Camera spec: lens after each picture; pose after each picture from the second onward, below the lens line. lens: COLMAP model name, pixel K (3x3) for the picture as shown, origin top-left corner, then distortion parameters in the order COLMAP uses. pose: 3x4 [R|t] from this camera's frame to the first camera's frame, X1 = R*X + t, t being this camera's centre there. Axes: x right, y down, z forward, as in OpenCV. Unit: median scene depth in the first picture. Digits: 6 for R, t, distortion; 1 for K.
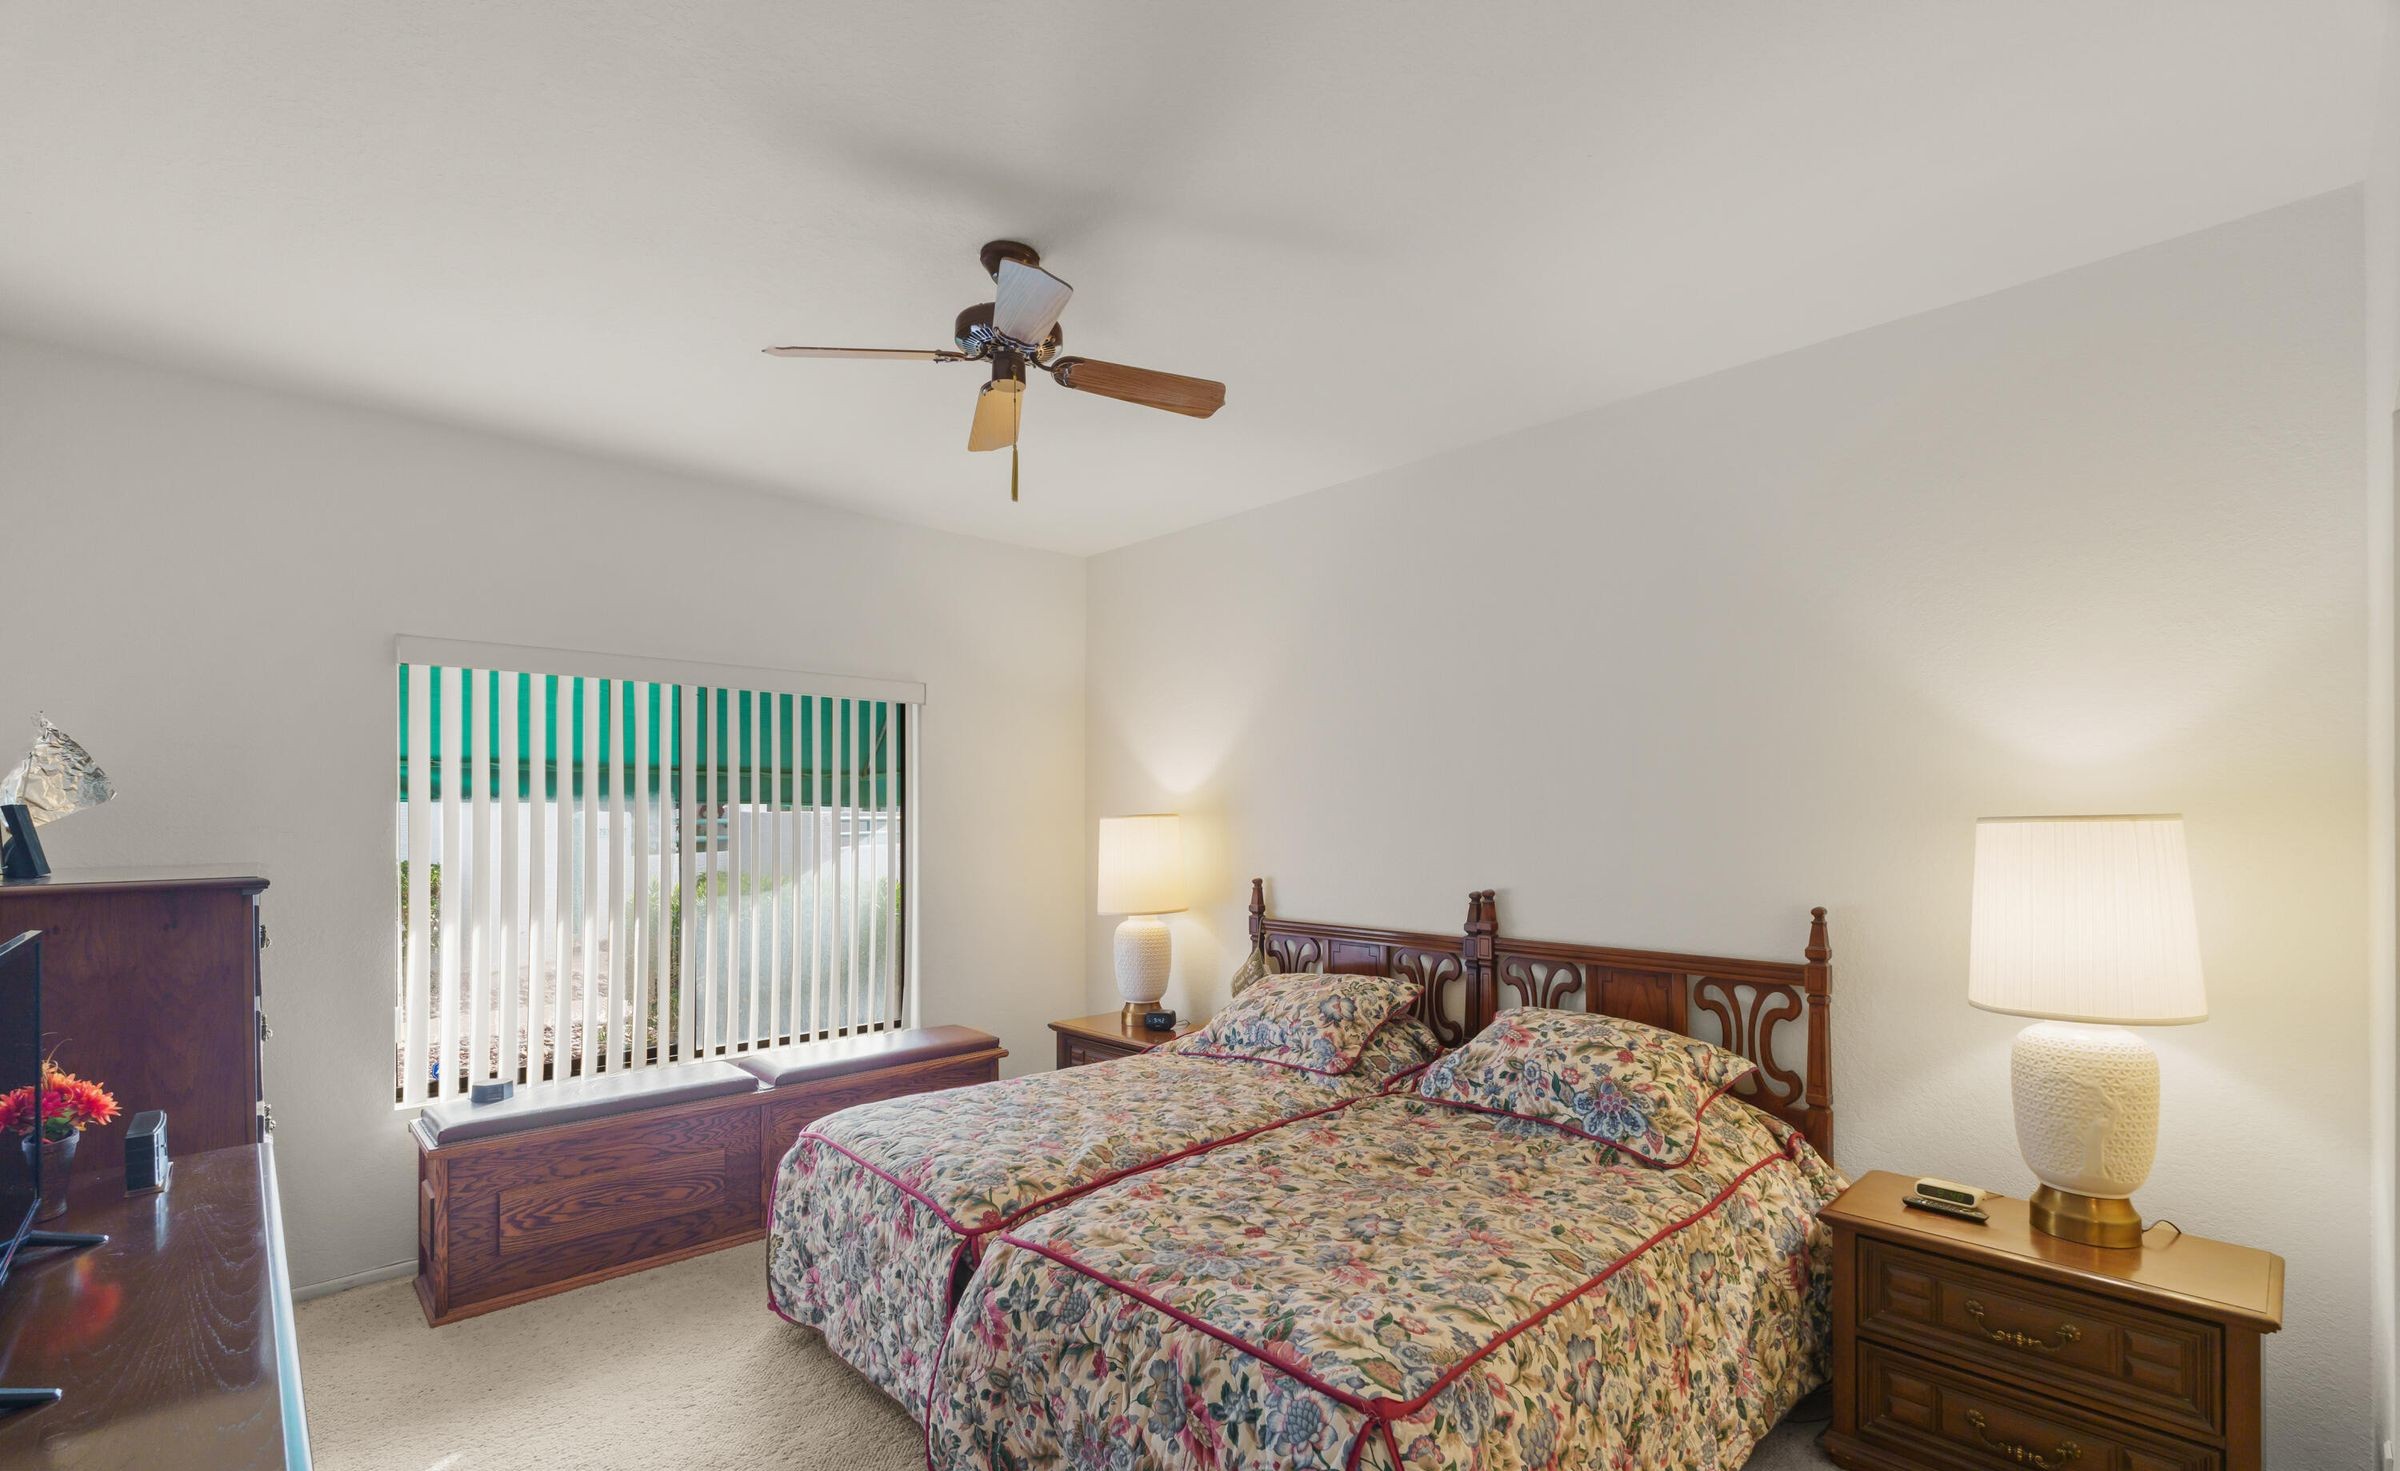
lens RADIAL K [[1057.8, 0, 1193.0], [0, 1057.8, 815.5], [0, 0, 1]] dist [-0.002188, 0.000133]
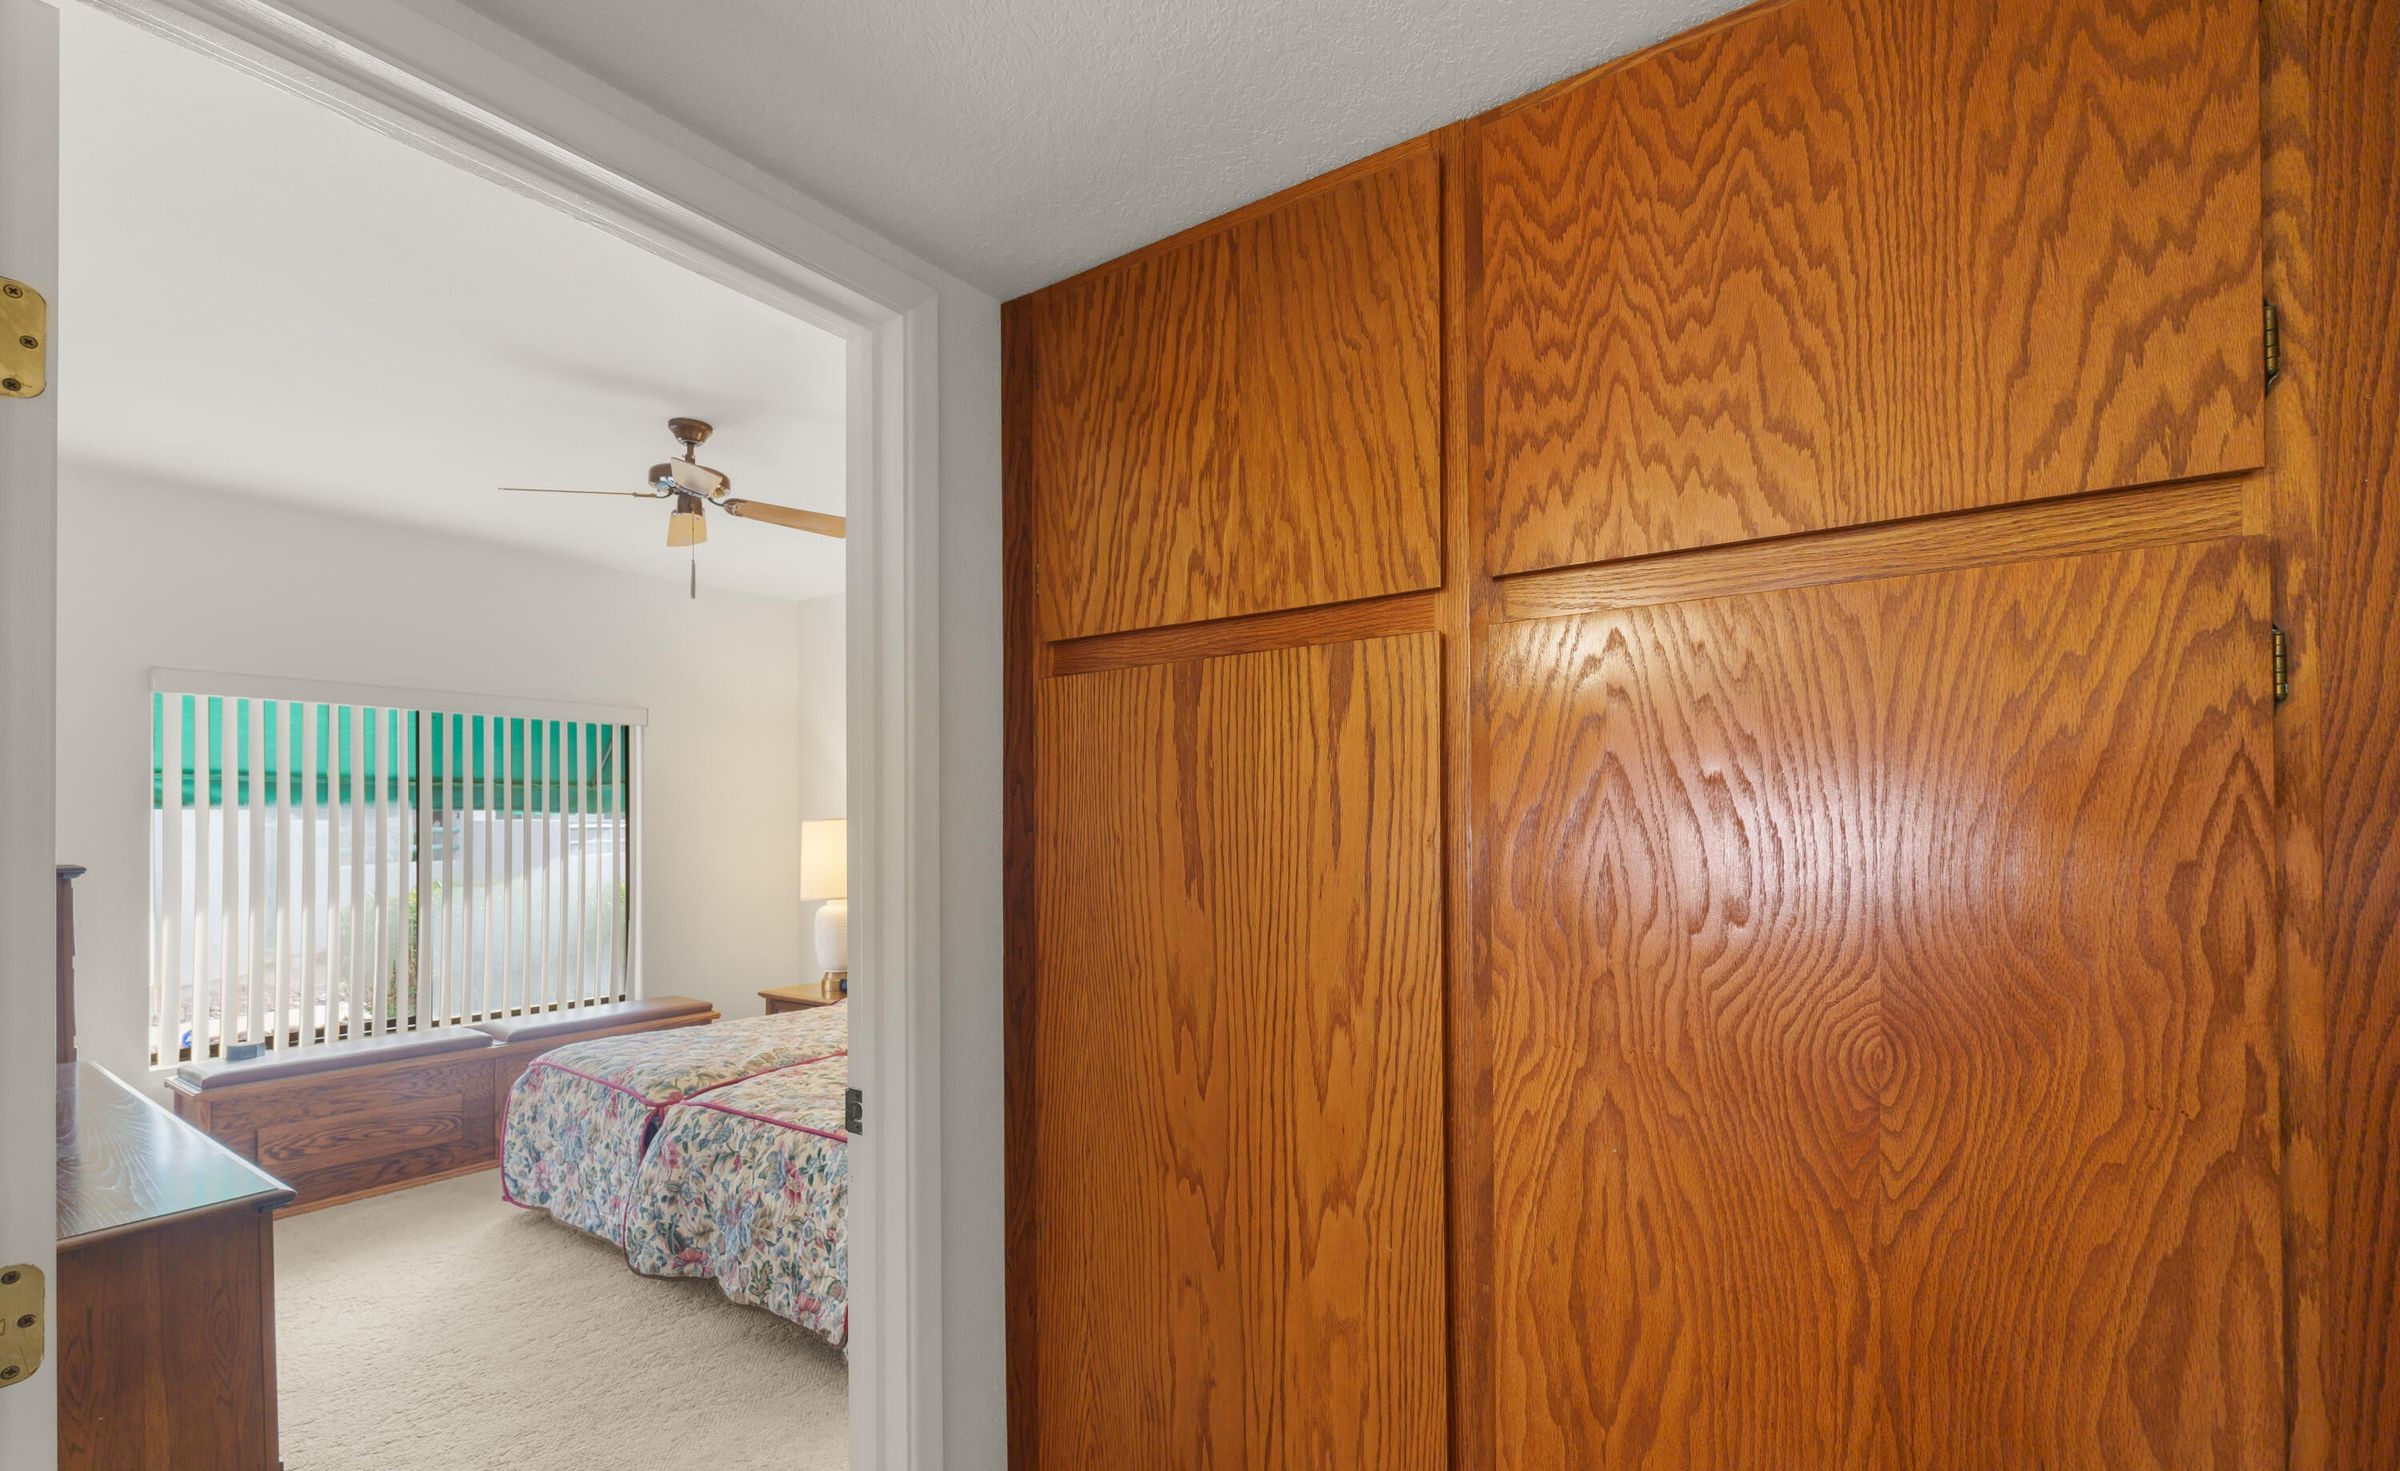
lens RADIAL K [[1057.8, 0, 1193.0], [0, 1057.8, 815.5], [0, 0, 1]] dist [-0.002188, 0.000133]
pose [[0.979630, -0.003443, 0.200782, 0.182331], [0.004622, 0.999975, -0.005404, 0.007638], [-0.200759, 0.006222, 0.979621, -0.477253]]
